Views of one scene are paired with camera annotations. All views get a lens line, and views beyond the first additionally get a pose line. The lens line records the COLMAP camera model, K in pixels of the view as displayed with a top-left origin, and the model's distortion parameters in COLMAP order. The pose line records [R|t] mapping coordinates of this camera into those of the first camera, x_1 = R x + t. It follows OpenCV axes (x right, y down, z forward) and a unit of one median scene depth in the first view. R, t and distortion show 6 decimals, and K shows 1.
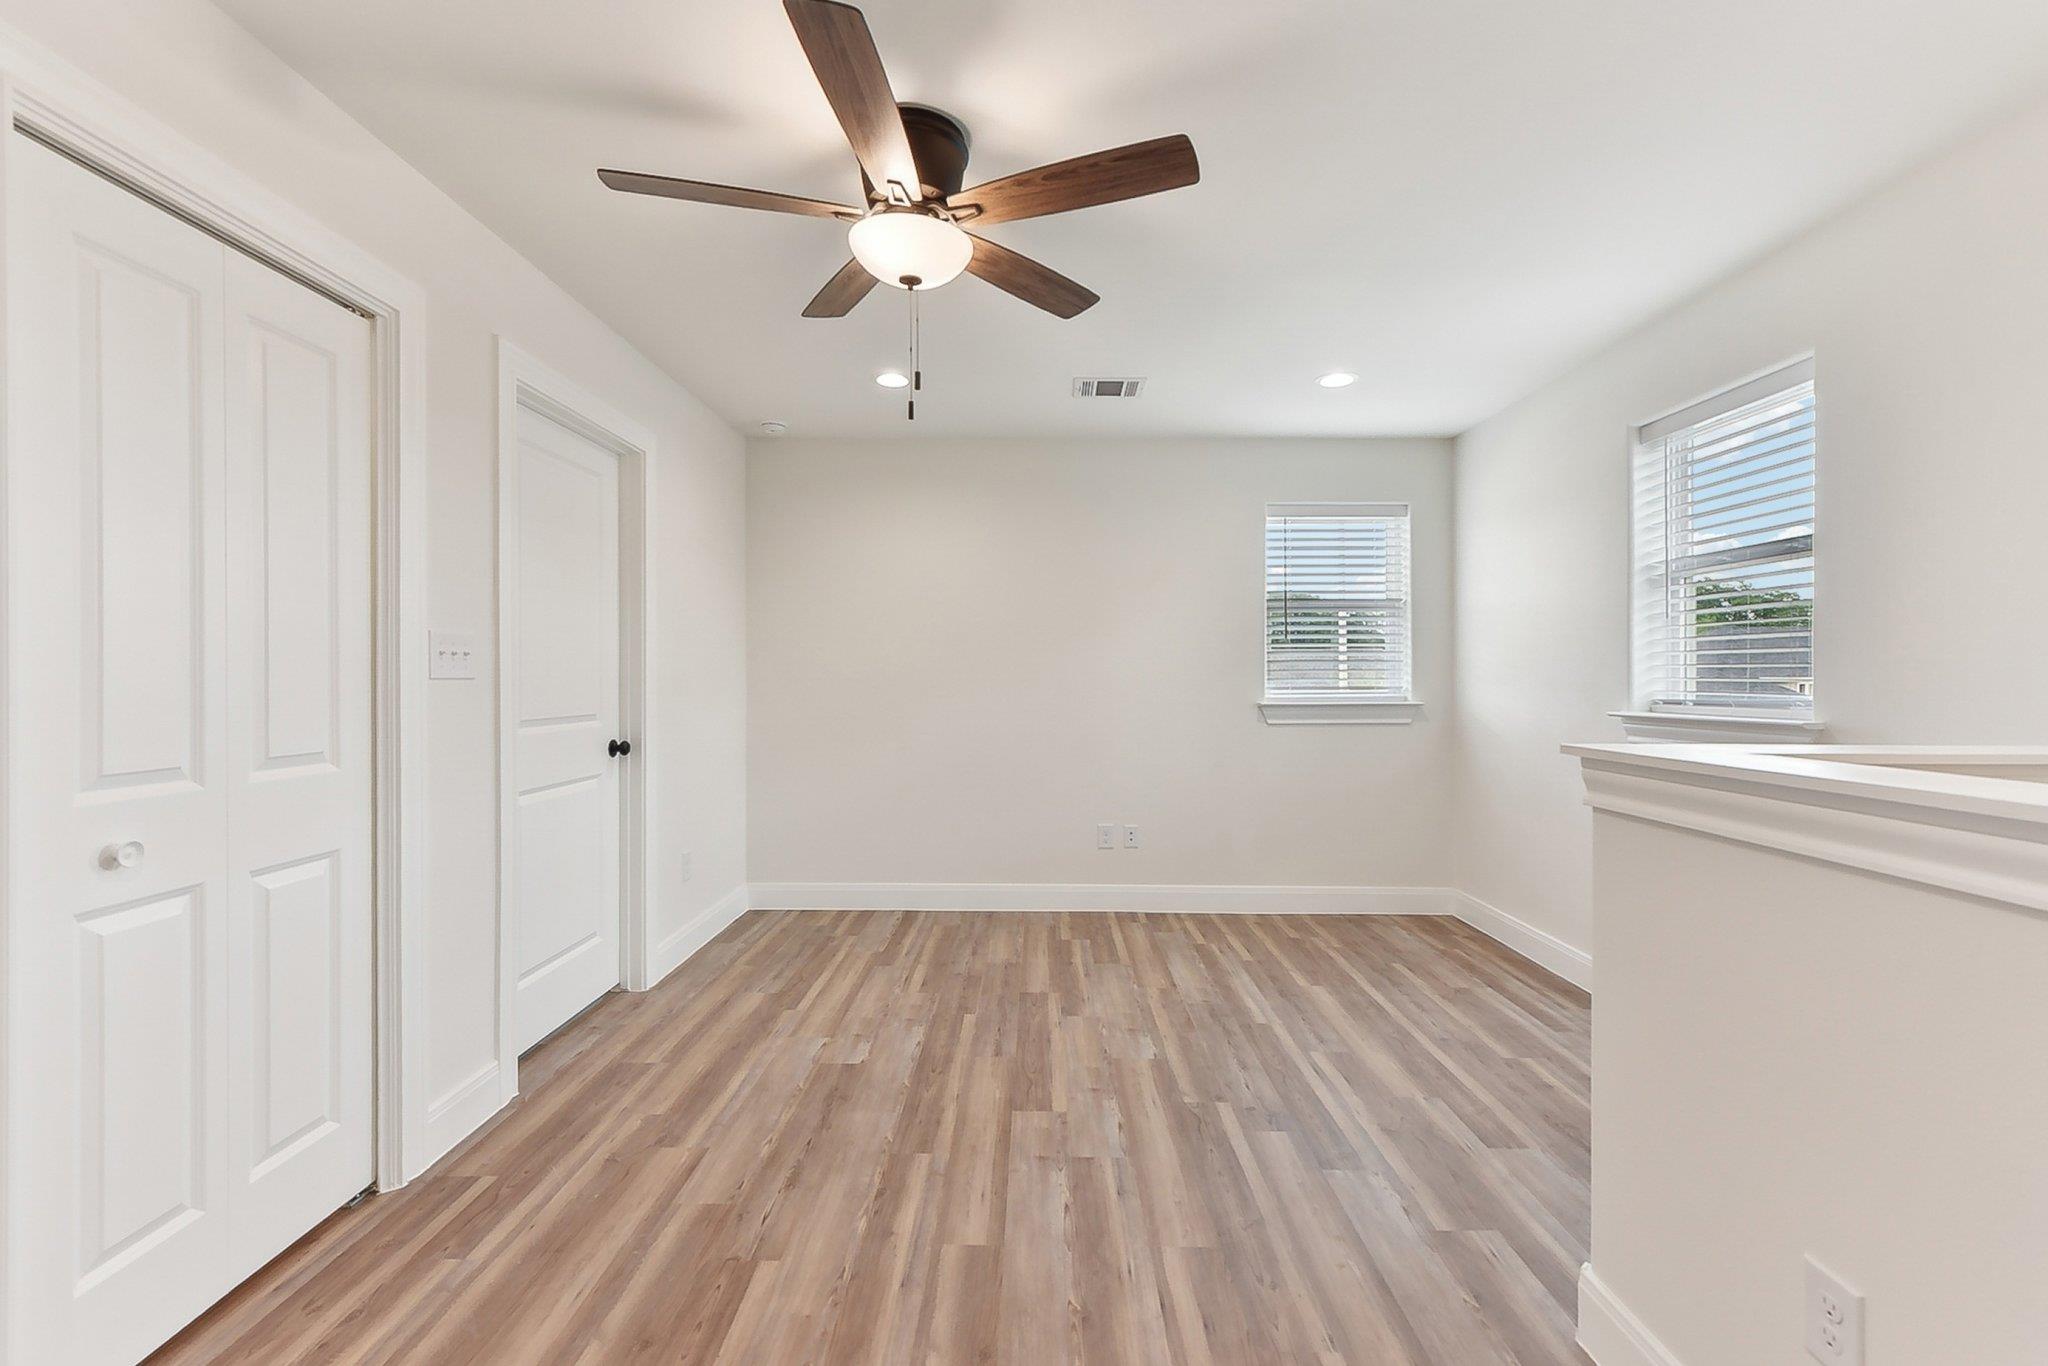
lens RADIAL K [[843.6, 0, 1017.5], [0, 843.6, 680.9], [0, 0, 1]] dist [0.010585, -0.002726]
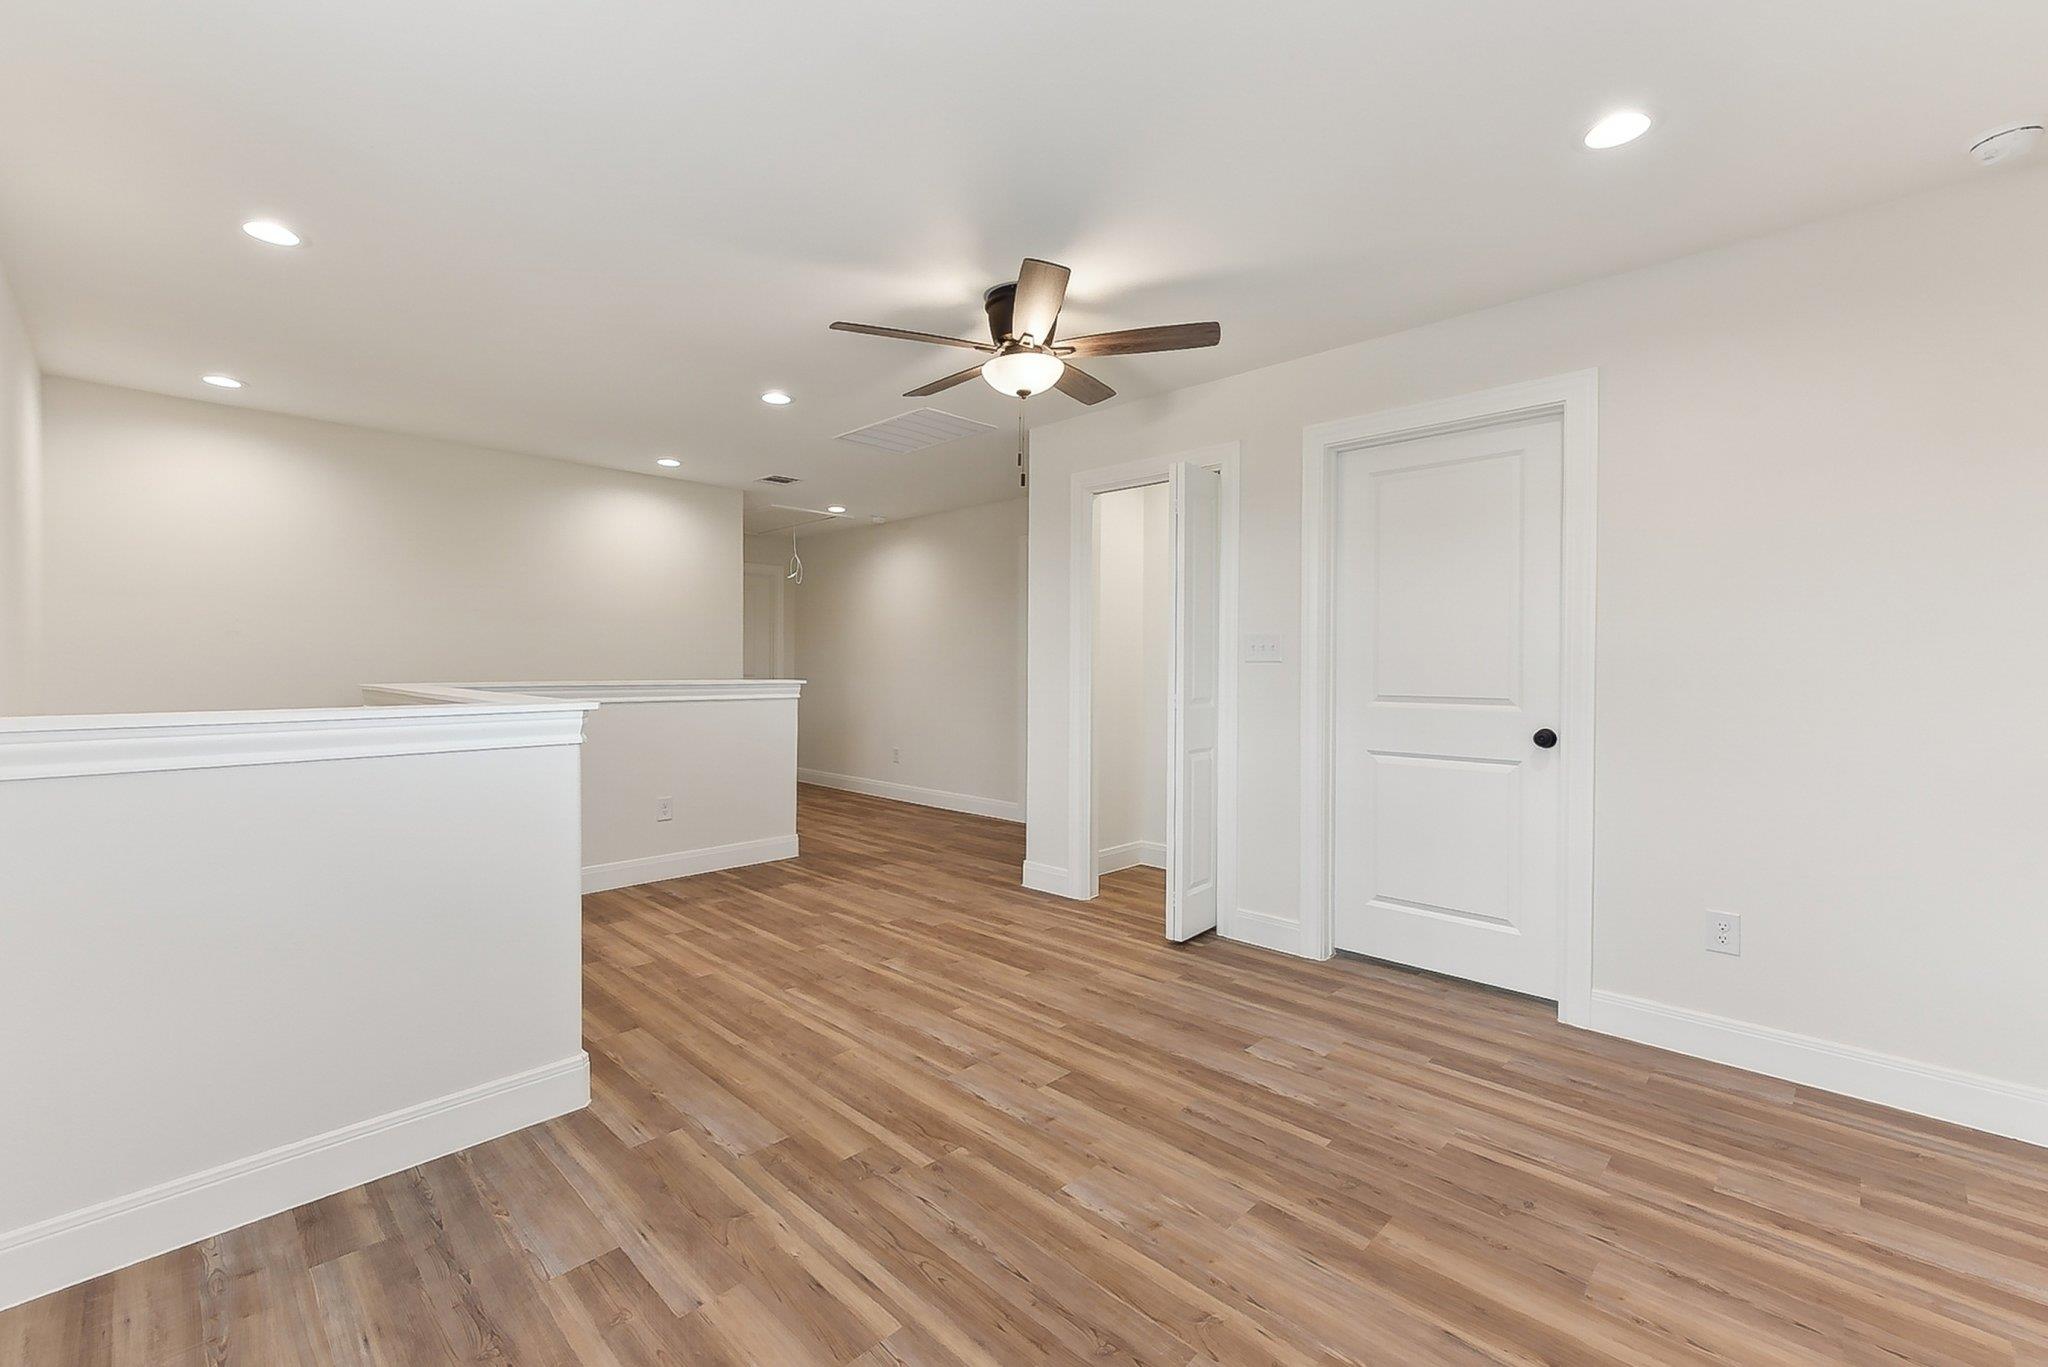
lens RADIAL K [[843.6, 0, 1021.7], [0, 843.6, 673.0], [0, 0, 1]] dist [0.010585, -0.002726]
pose [[-0.663009, 0.007264, -0.748576, 0.847506], [-0.006274, 0.999864, 0.015259, -0.002668], [0.748585, 0.014814, -0.662874, 1.702592]]
